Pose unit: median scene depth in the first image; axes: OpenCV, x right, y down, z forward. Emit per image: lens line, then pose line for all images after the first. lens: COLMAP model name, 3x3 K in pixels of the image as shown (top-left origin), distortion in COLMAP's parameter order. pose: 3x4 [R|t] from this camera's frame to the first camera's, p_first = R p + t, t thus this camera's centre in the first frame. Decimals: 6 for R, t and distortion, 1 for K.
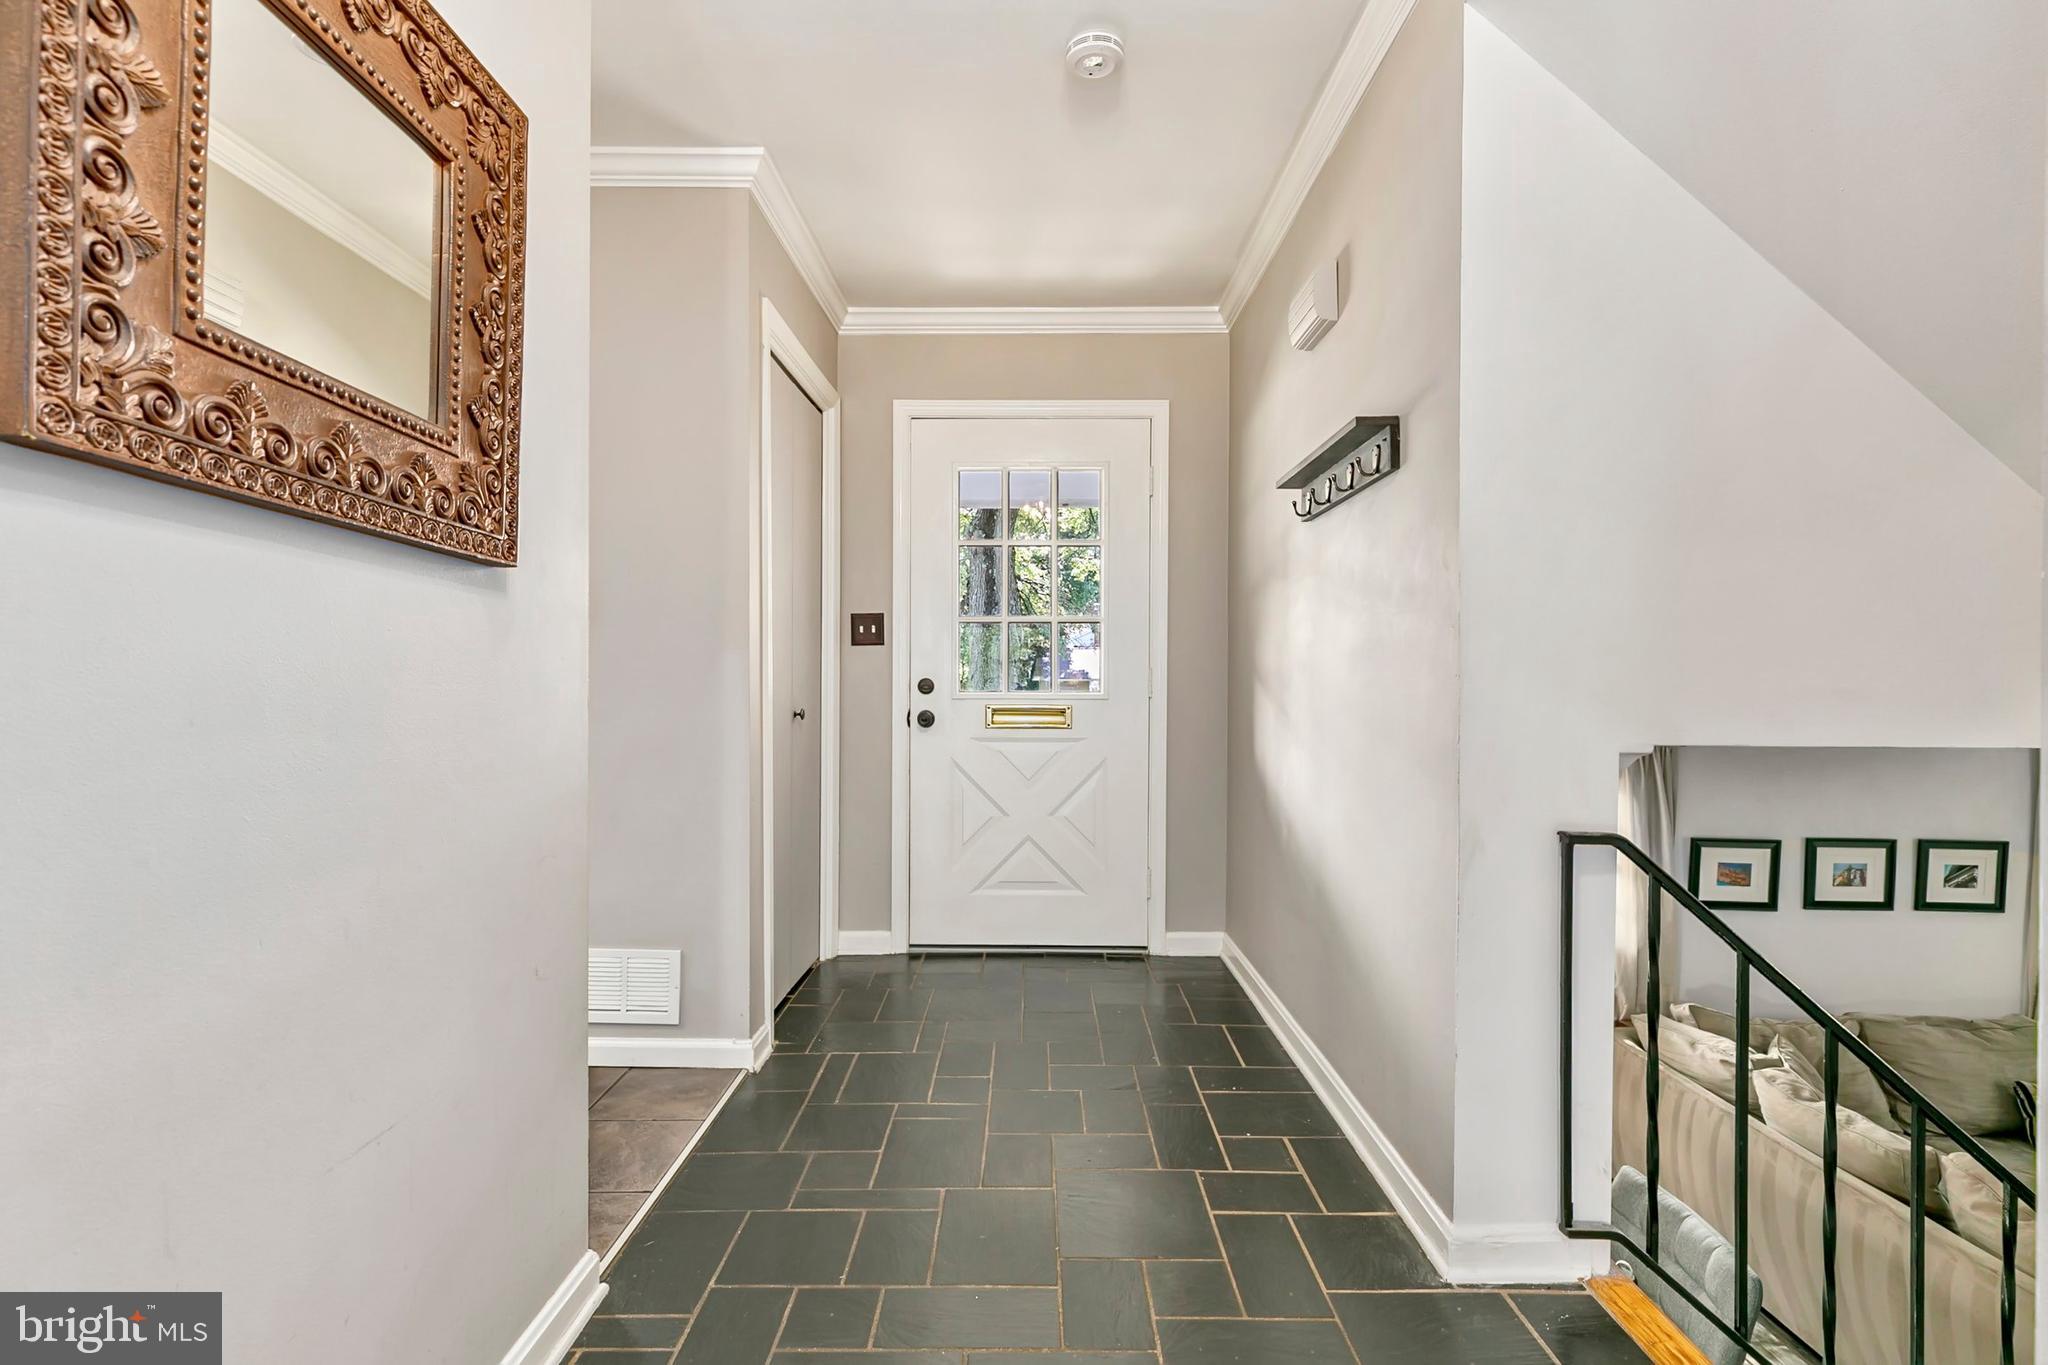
lens RADIAL K [[920.9, 0, 1017.5], [0, 920.9, 694.3], [0, 0, 1]] dist [0.006414, -0.002190]
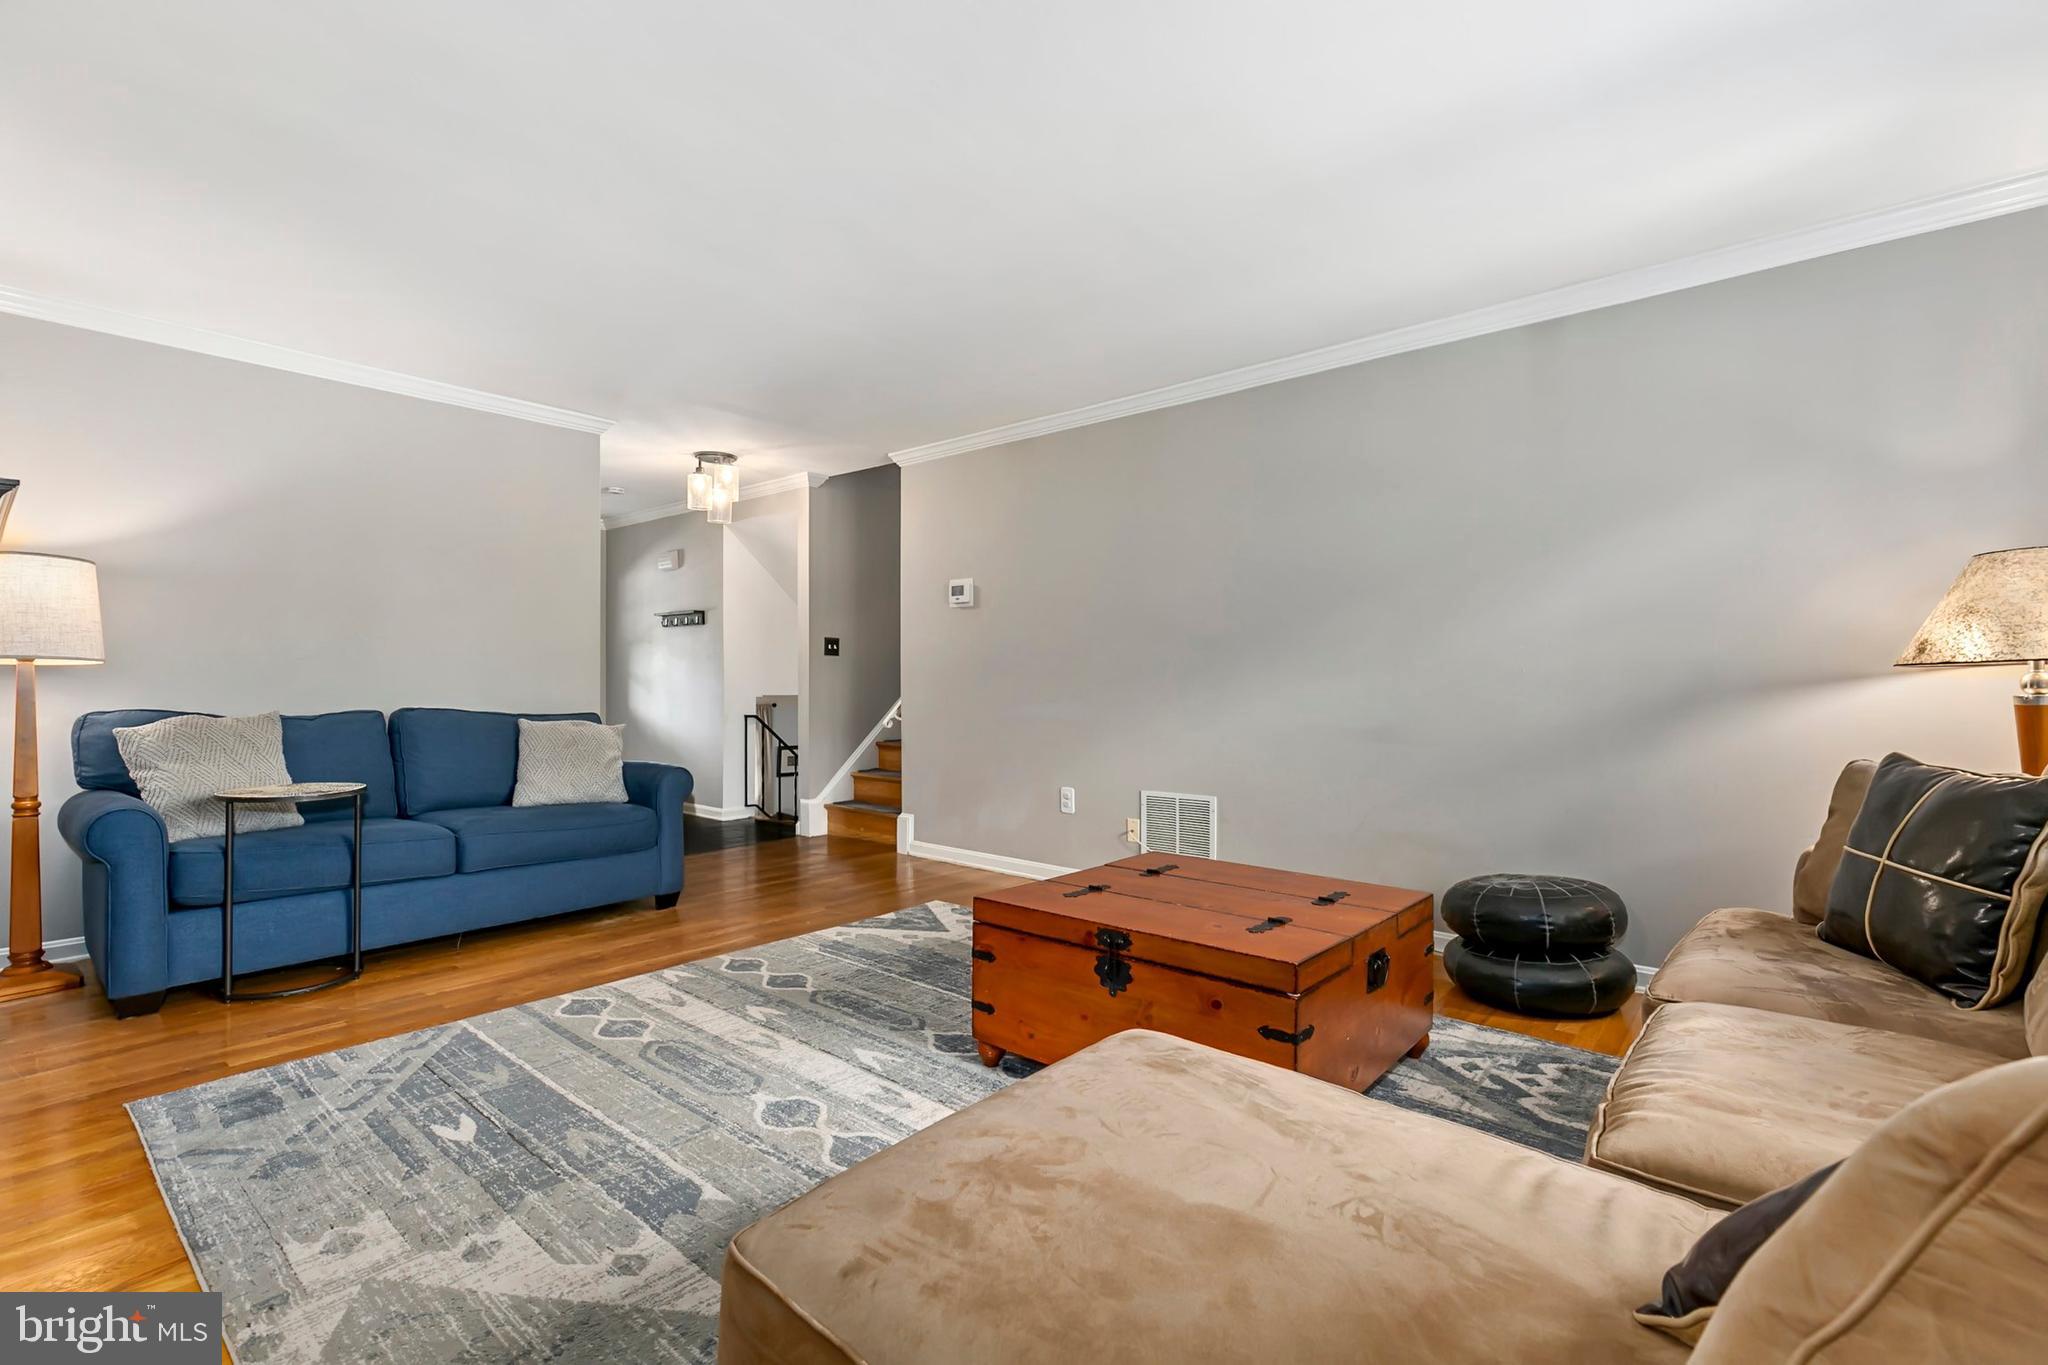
lens RADIAL K [[920.9, 0, 1007.1], [0, 920.9, 684.3], [0, 0, 1]] dist [0.006414, -0.002190]
pose [[0.646622, -0.002693, 0.762806, -0.884979], [0.007594, 0.999967, -0.002908, 0.011465], [-0.762773, 0.007673, 0.646621, -1.267265]]
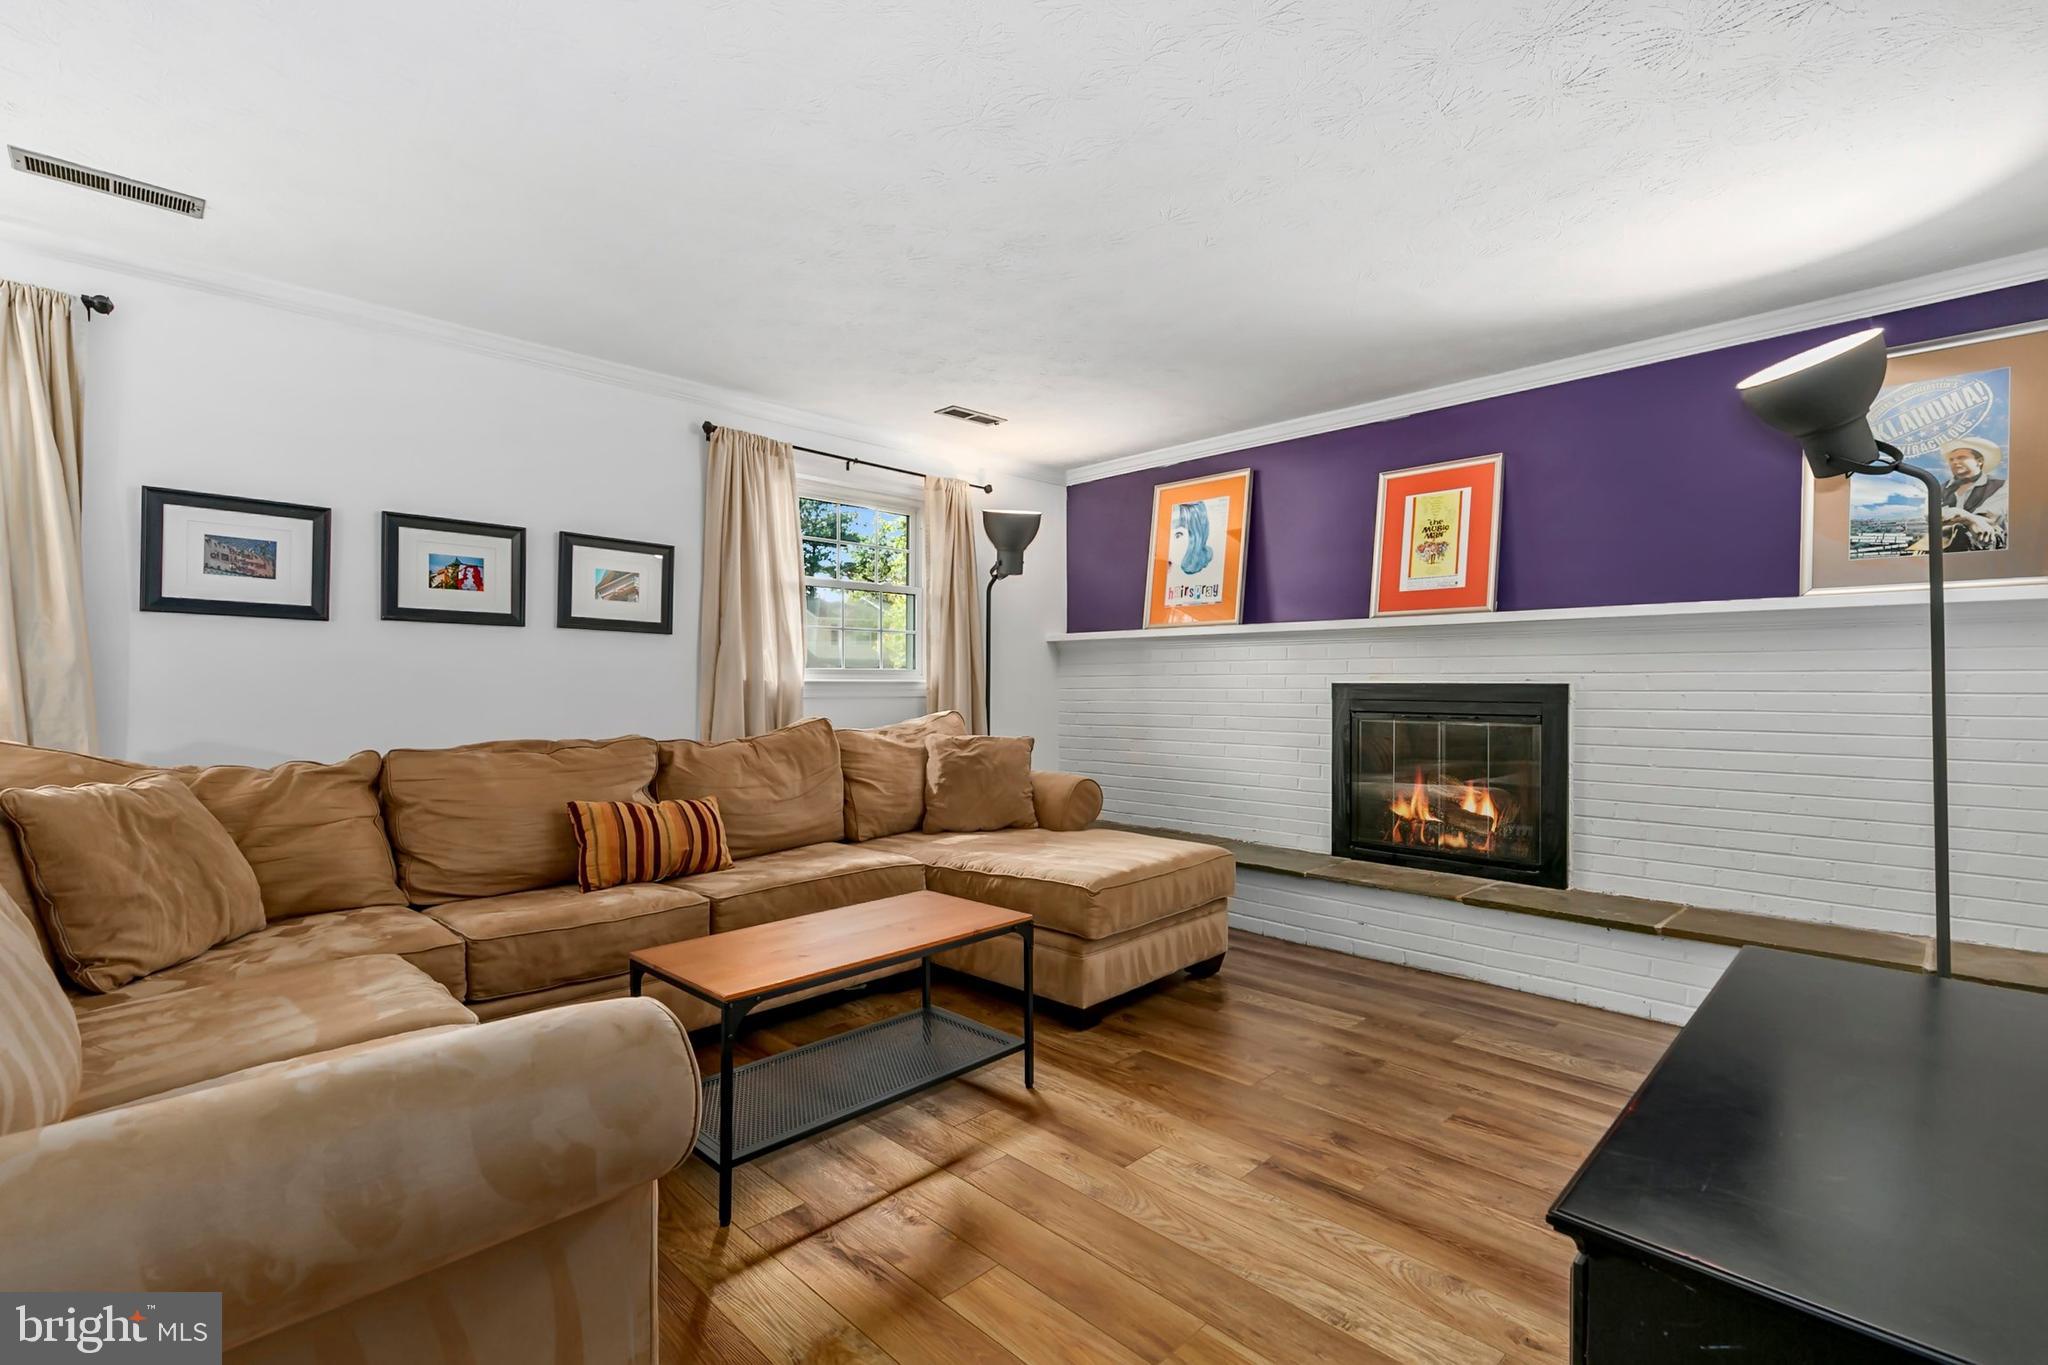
lens RADIAL K [[920.9, 0, 1022.9], [0, 920.9, 694.5], [0, 0, 1]] dist [0.006414, -0.002190]
pose [[0.702262, -0.011685, 0.711823, 0.940474], [0.012420, 0.999914, 0.004160, 0.386668], [-0.711810, 0.005919, 0.702347, 0.278945]]
